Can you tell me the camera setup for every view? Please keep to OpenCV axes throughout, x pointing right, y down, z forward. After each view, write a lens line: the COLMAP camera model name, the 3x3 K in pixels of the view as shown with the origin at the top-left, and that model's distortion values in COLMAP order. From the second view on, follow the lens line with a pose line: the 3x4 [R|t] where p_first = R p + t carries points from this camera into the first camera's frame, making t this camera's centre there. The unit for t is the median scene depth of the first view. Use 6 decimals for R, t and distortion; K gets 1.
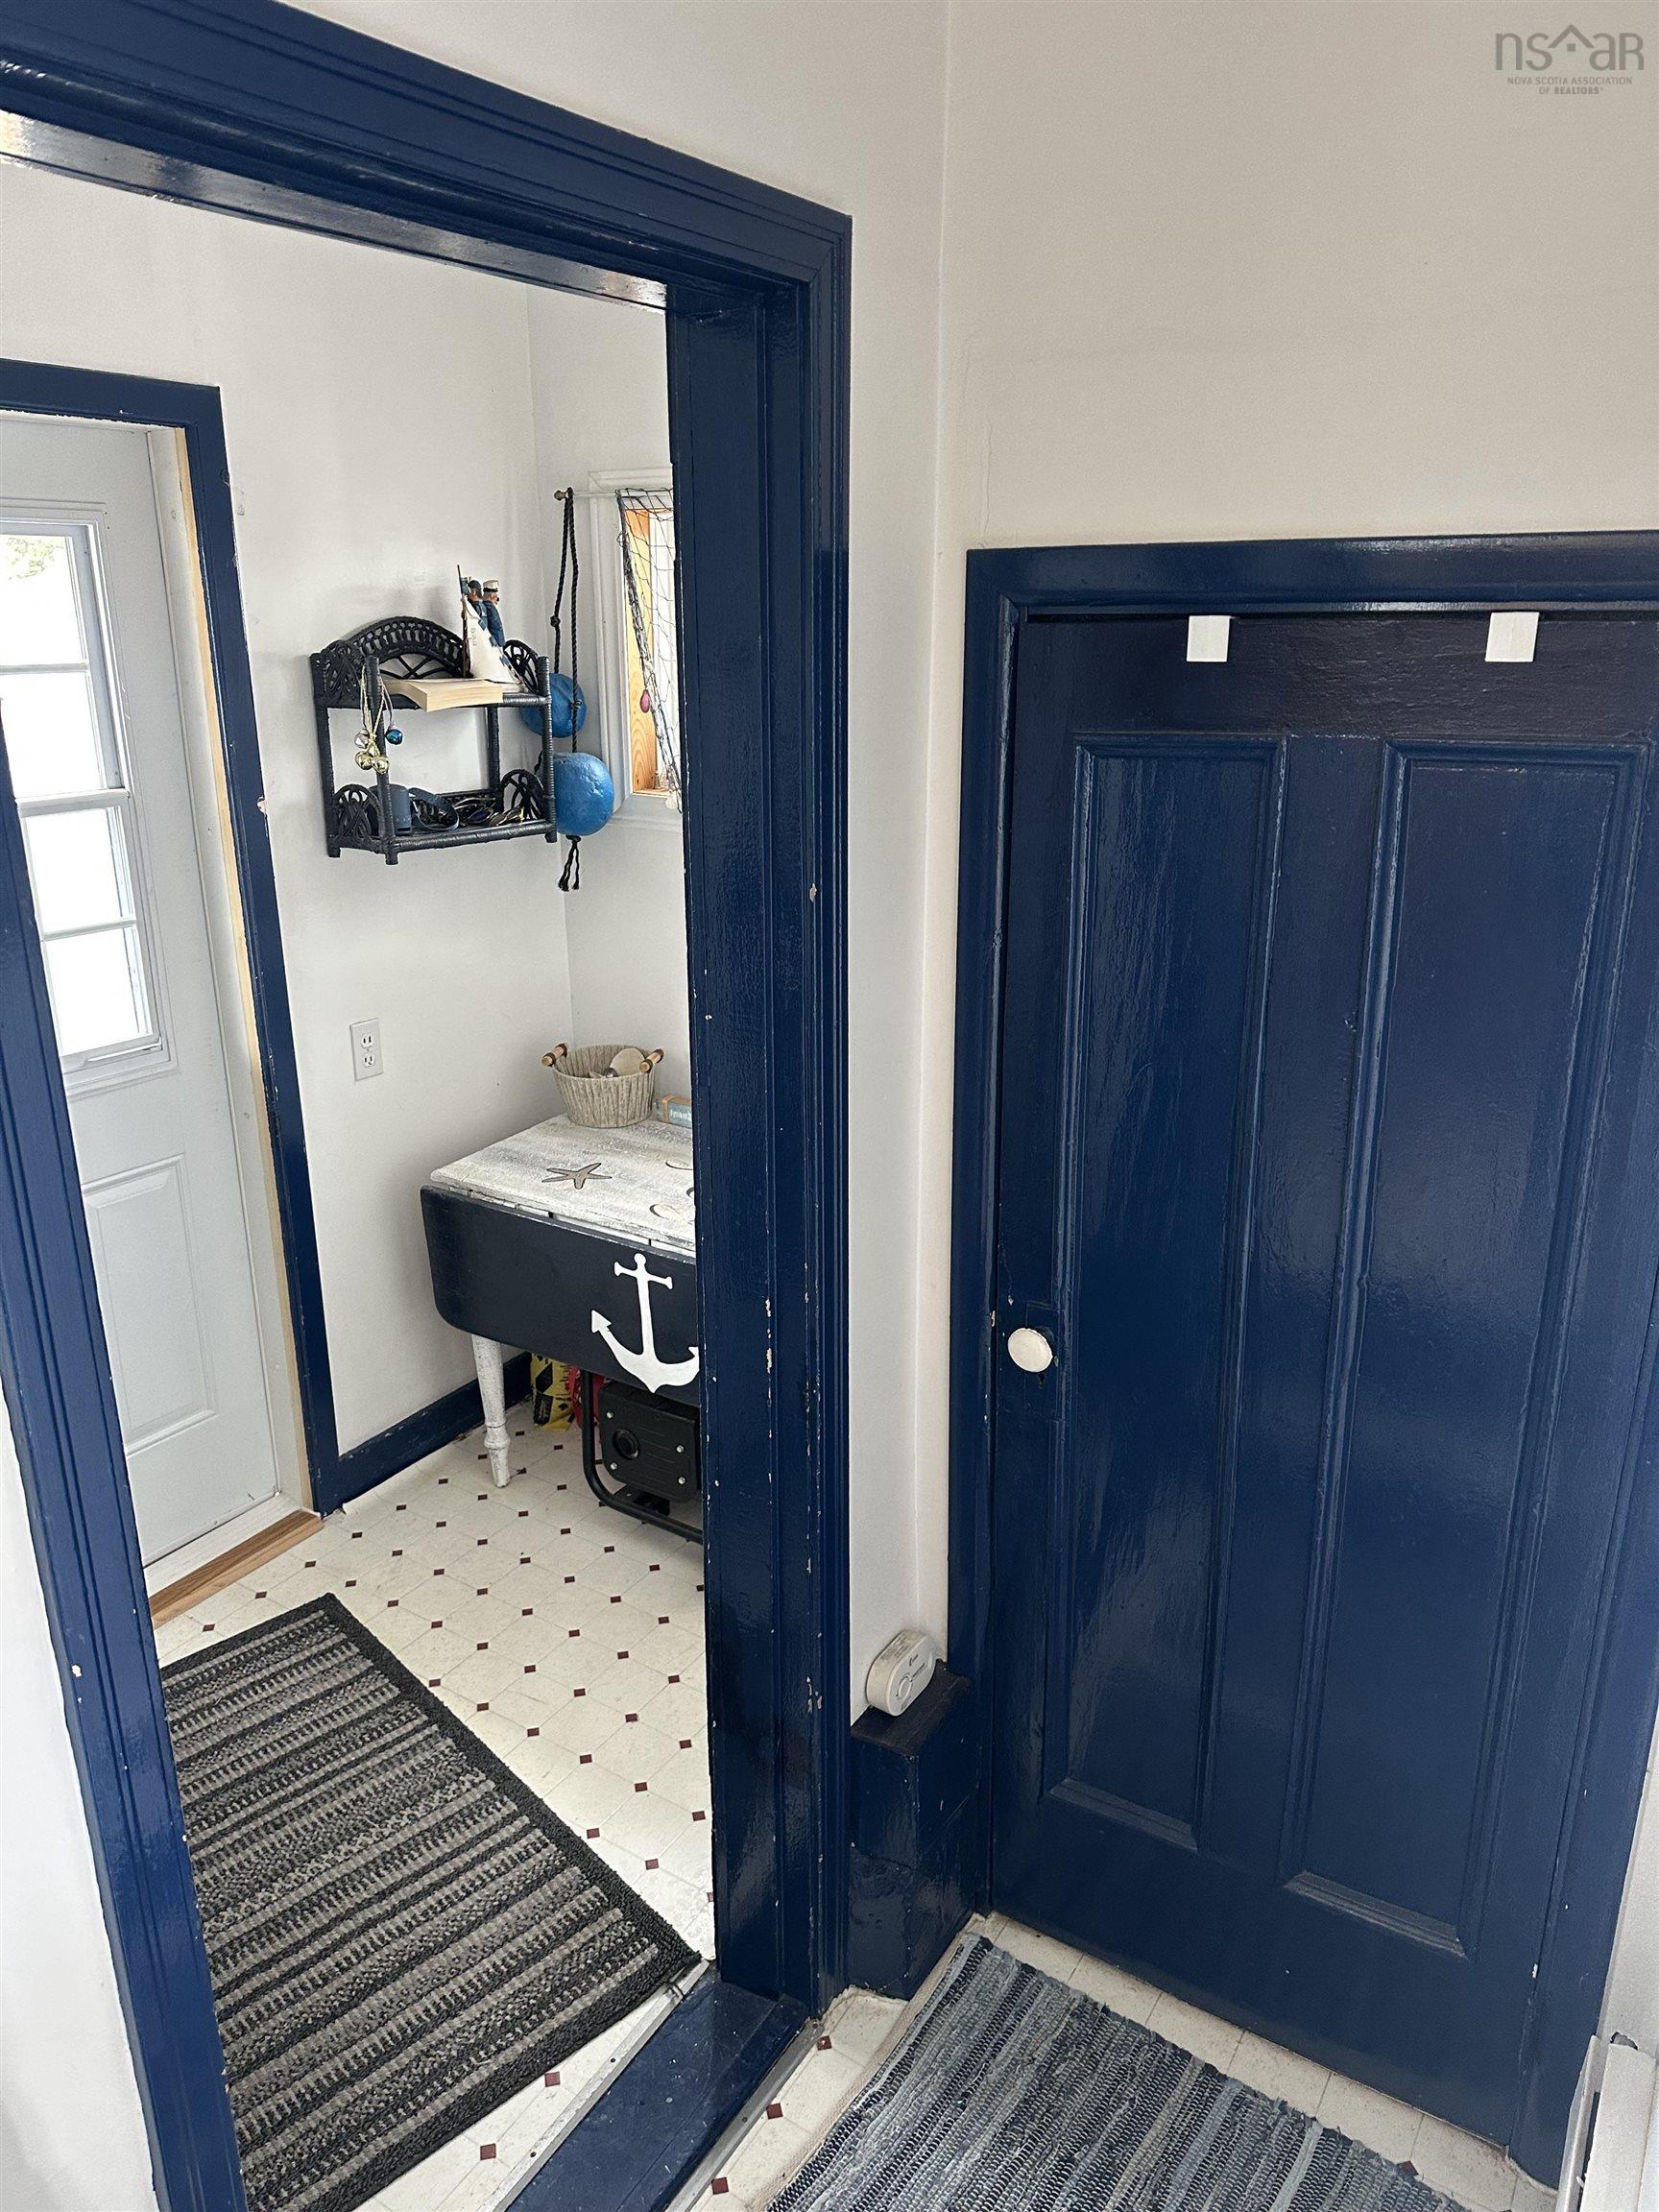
lens RADIAL K [[1536.3, 0, 829.5], [0, 1536.3, 1106.0], [0, 0, 1]] dist [0.182127, -0.354868]
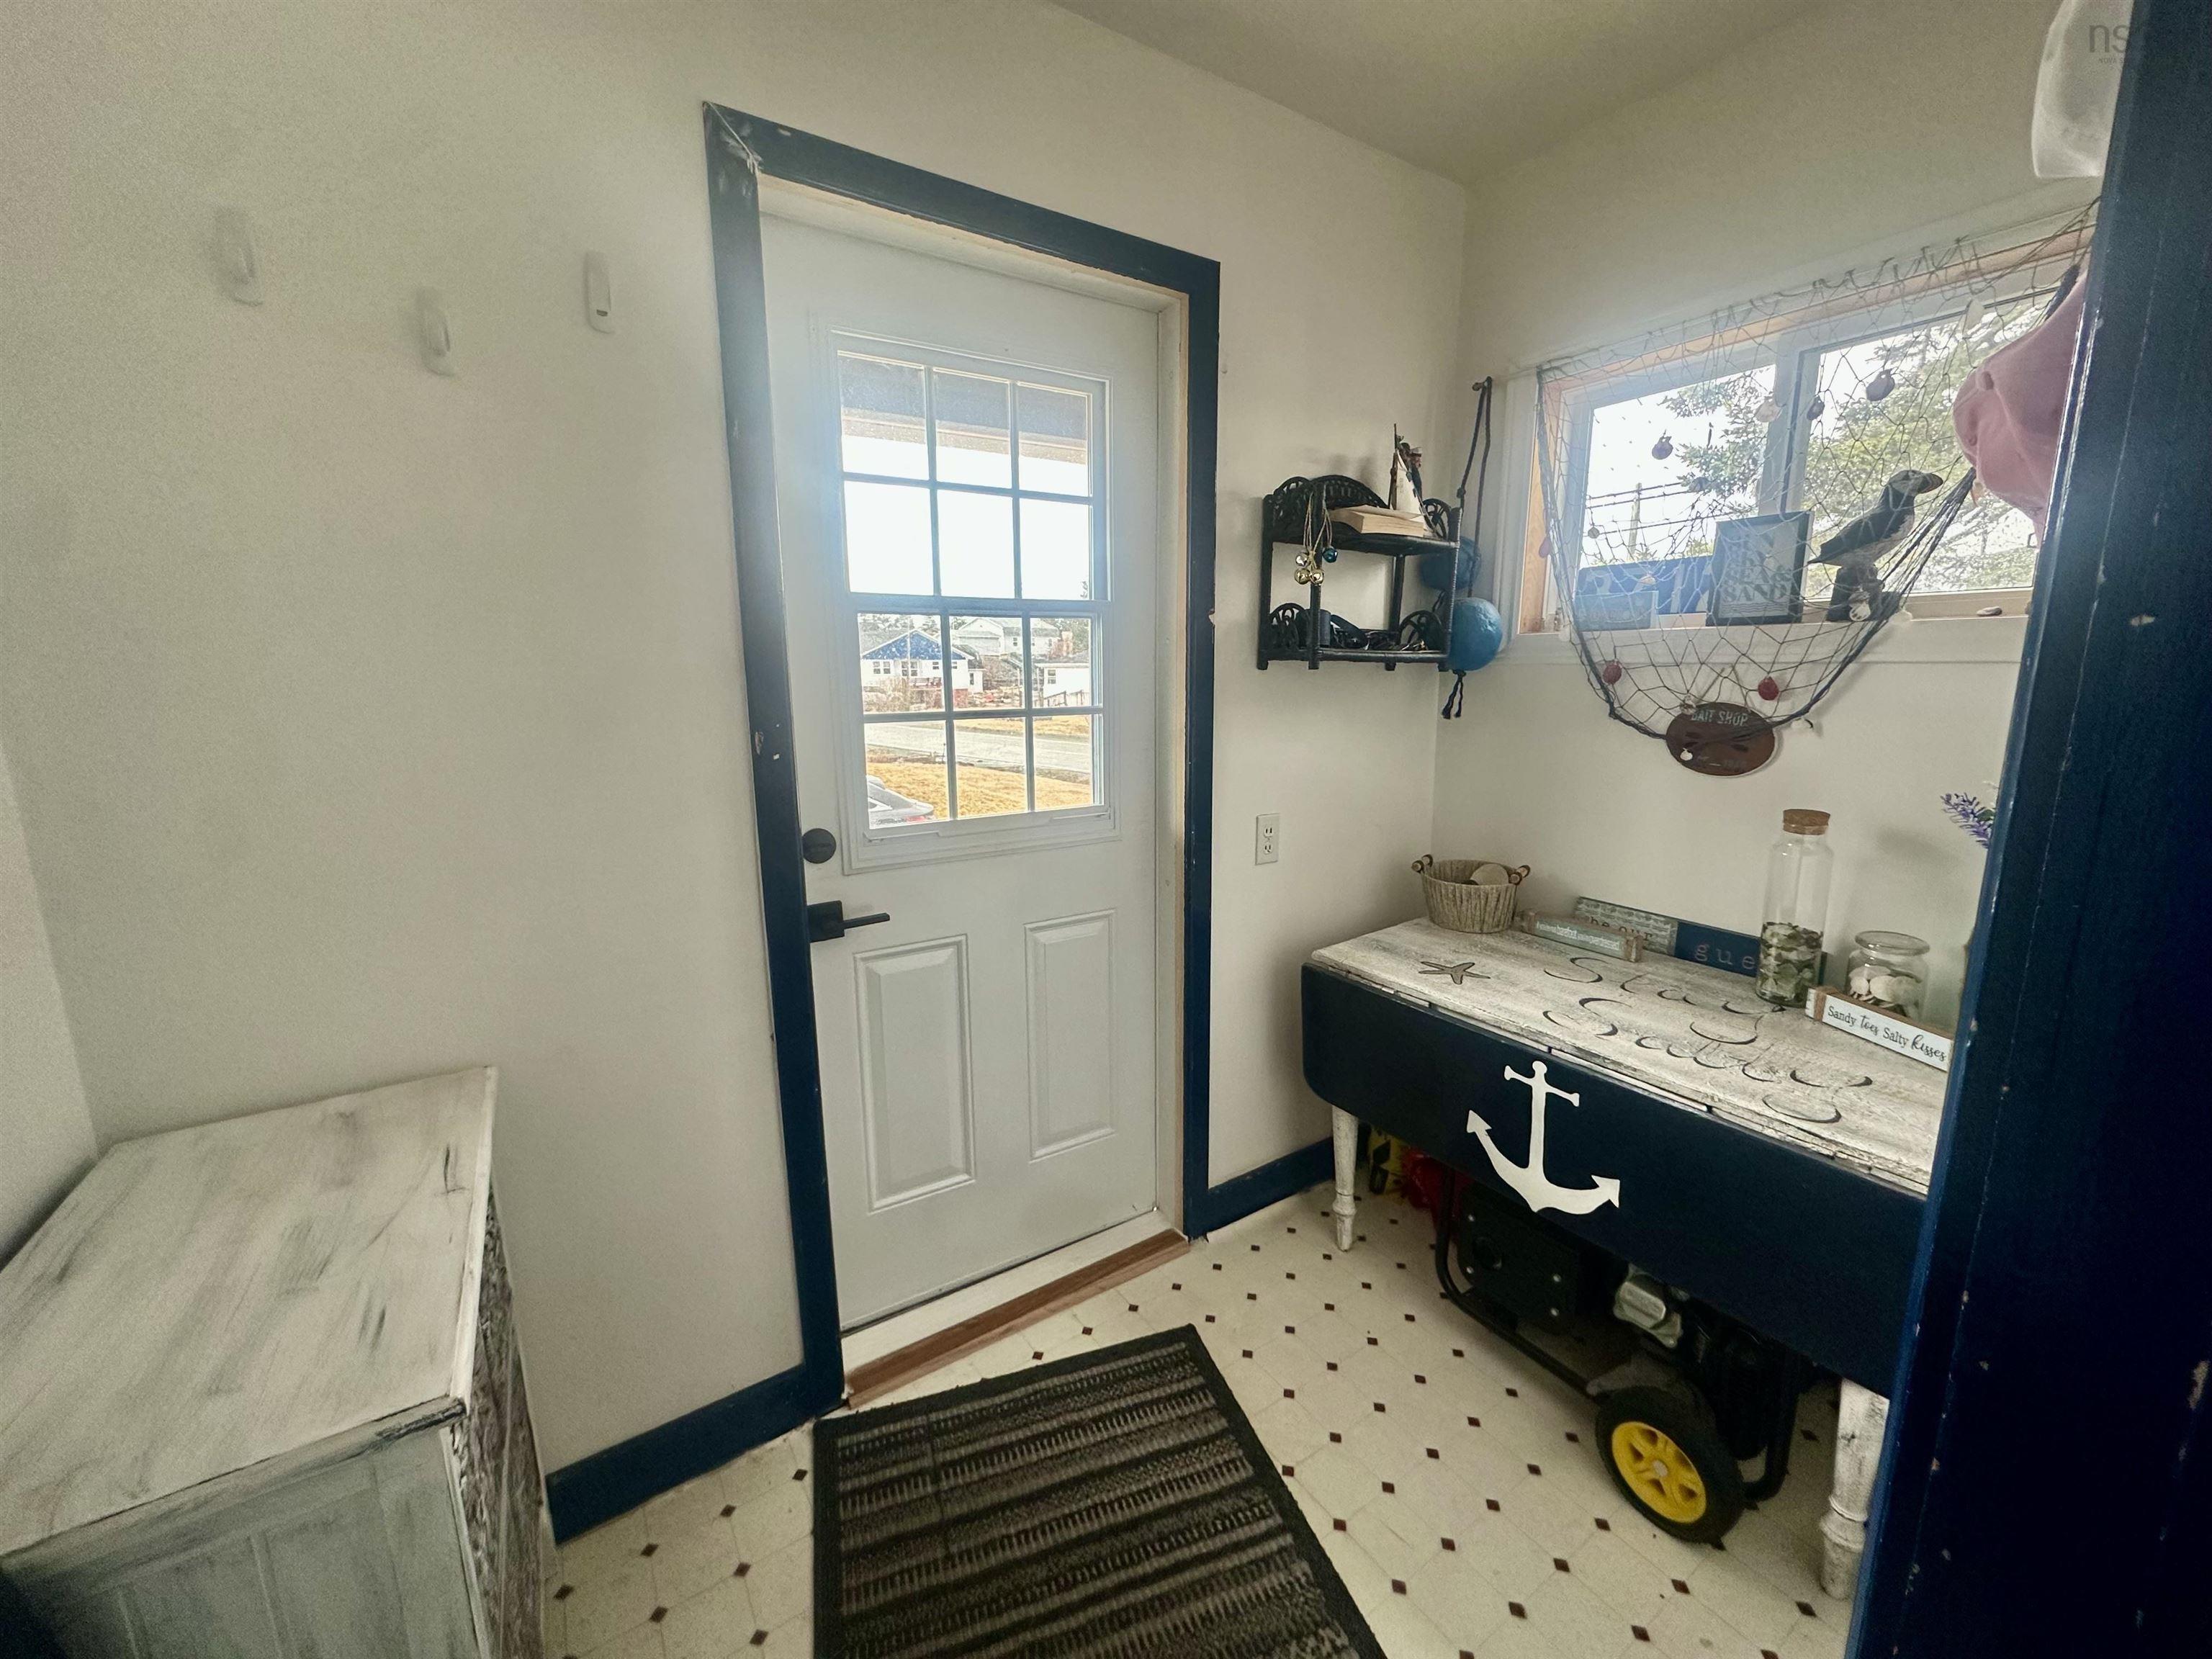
lens RADIAL K [[863.9, 0, 1106.0], [0, 863.9, 829.5], [0, 0, 1]] dist [-0.012826, 0.003563]
pose [[0.910717, 0.067291, -0.407512, -0.149155], [-0.120637, 0.986953, -0.106631, 0.041628], [0.395020, 0.146272, 0.906953, 0.377267]]
